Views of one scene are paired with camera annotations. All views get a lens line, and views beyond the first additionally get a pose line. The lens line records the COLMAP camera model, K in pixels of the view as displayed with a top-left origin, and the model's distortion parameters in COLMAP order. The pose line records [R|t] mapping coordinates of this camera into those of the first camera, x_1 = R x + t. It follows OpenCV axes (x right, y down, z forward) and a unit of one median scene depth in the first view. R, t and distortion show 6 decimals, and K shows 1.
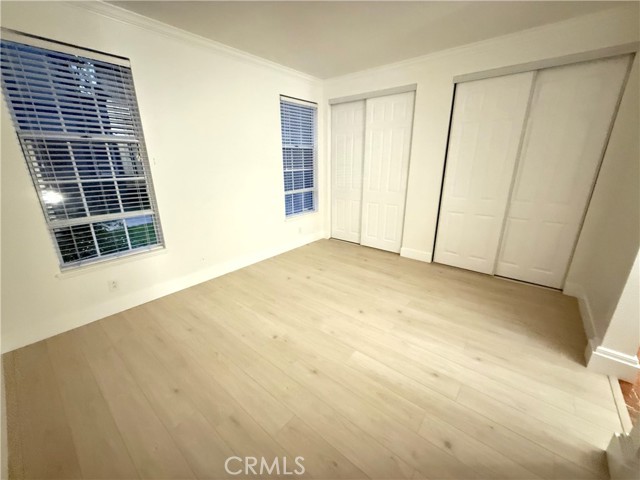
lens RADIAL K [[255.9, 0, 325.7], [0, 255.9, 240.1], [0, 0, 1]] dist [-0.000197, -0.000206]
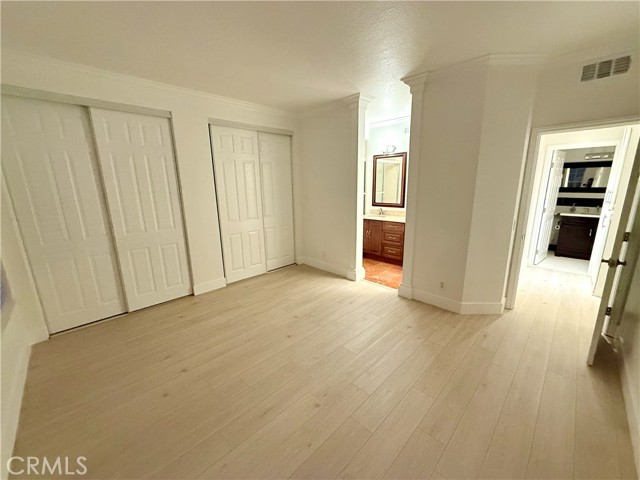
lens RADIAL K [[255.9, 0, 309.8], [0, 255.9, 240.2], [0, 0, 1]] dist [-0.000197, -0.000206]
pose [[0.128325, -0.209524, 0.969346, -0.644411], [0.319488, 0.934053, 0.159601, -0.178735], [-0.938861, 0.289213, 0.186803, 0.537607]]
